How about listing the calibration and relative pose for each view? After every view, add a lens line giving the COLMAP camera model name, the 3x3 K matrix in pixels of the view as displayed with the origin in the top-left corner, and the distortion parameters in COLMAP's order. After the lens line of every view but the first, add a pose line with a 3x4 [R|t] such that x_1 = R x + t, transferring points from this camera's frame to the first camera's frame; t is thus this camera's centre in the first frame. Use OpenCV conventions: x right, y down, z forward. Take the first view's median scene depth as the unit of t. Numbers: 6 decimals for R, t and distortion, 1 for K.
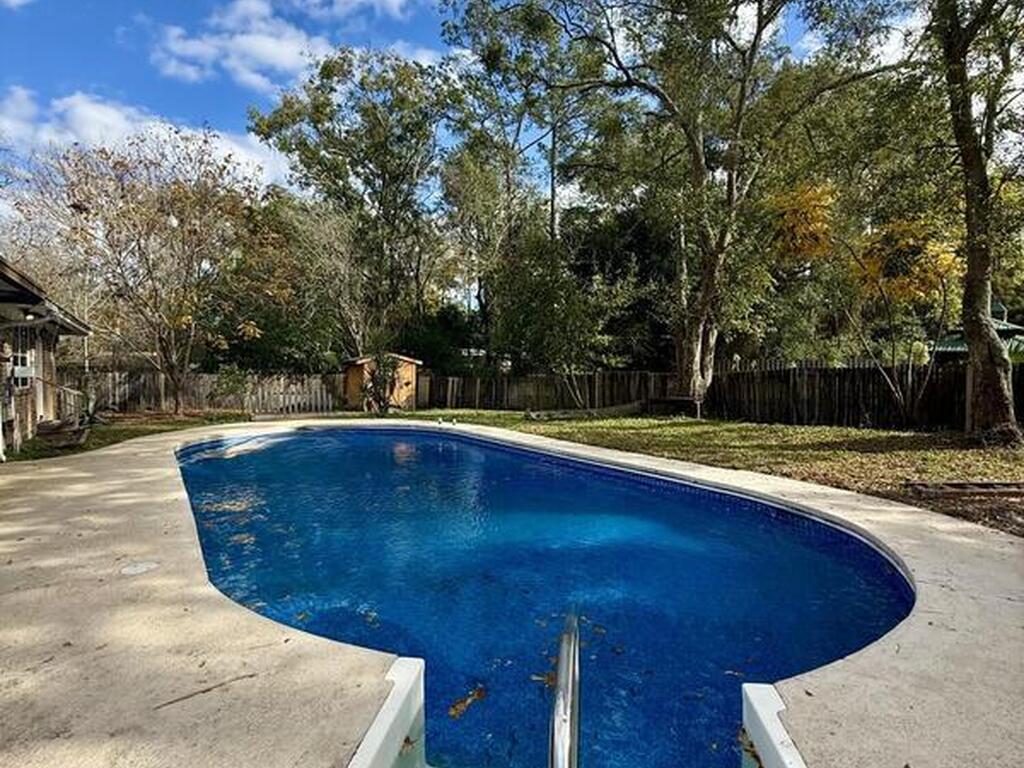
lens RADIAL K [[548.5, 0, 512.1], [0, 548.5, 383.8], [0, 0, 1]] dist [0.005434, 0.001460]
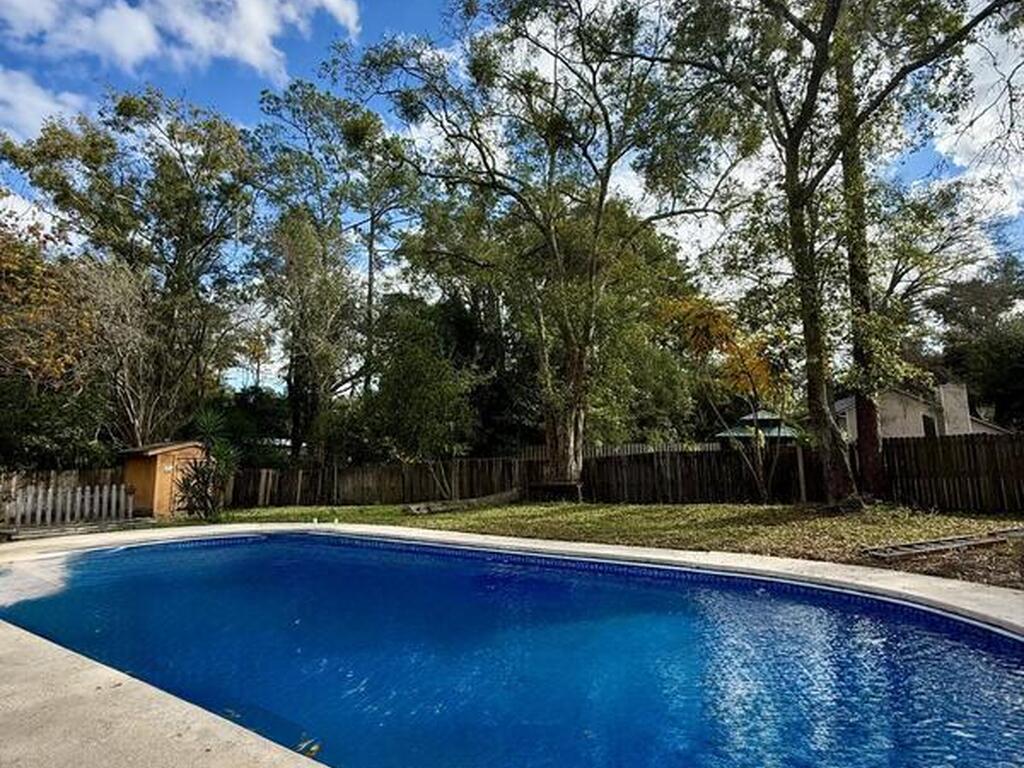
lens RADIAL K [[548.5, 0, 511.5], [0, 548.5, 385.6], [0, 0, 1]] dist [0.005434, 0.001460]
pose [[0.915712, 0.033887, 0.400404, -0.156110], [0.028743, 0.988362, -0.149381, -0.002938], [-0.400807, 0.148298, 0.904081, 0.077122]]
